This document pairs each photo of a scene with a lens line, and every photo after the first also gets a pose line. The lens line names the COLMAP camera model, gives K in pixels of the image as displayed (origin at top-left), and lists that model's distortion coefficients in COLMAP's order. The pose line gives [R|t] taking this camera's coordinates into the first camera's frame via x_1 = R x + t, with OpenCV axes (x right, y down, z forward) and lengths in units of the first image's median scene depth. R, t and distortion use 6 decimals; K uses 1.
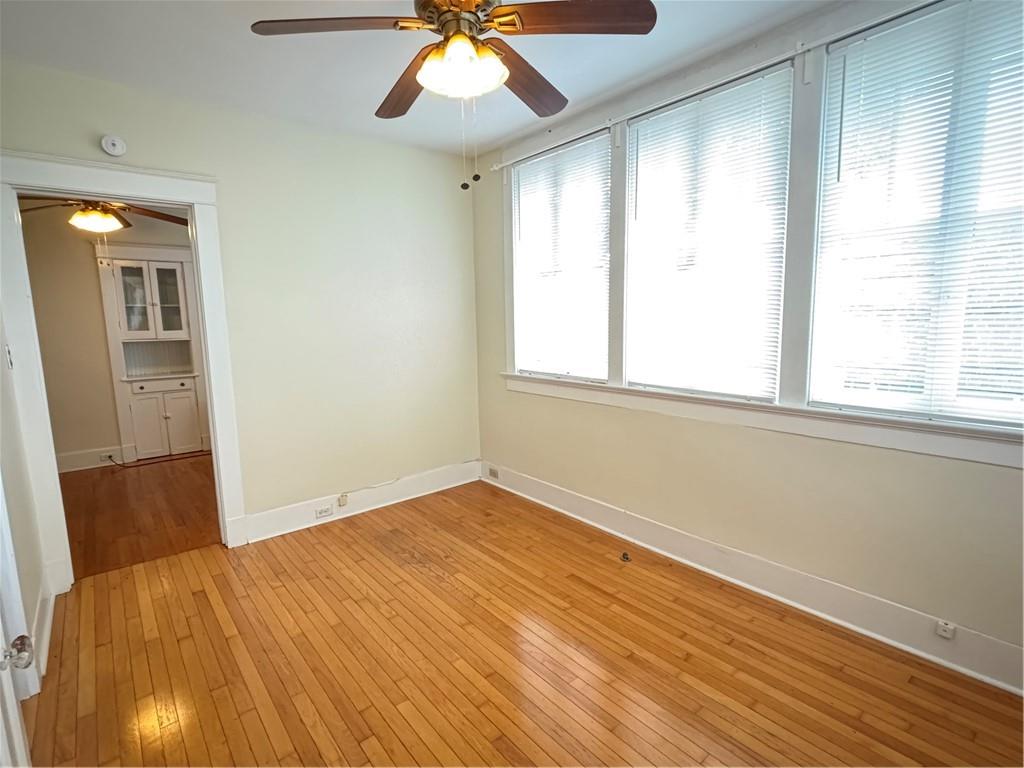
lens RADIAL K [[505.9, 0, 513.5], [0, 505.9, 385.6], [0, 0, 1]] dist [0.029051, -0.033522]
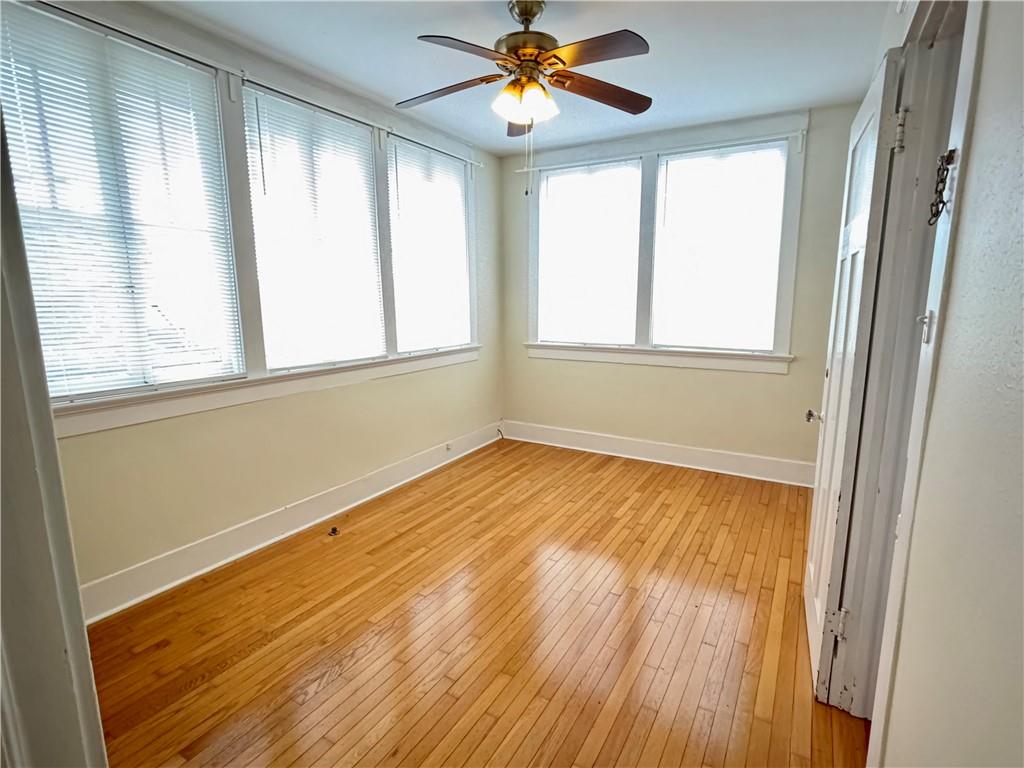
lens RADIAL K [[505.9, 0, 513.5], [0, 505.9, 385.6], [0, 0, 1]] dist [0.029051, -0.033522]
pose [[-0.334285, -0.141394, 0.931805, -0.939944], [0.139458, 0.970378, 0.197278, -0.119615], [-0.932097, 0.195895, -0.304665, 1.038277]]
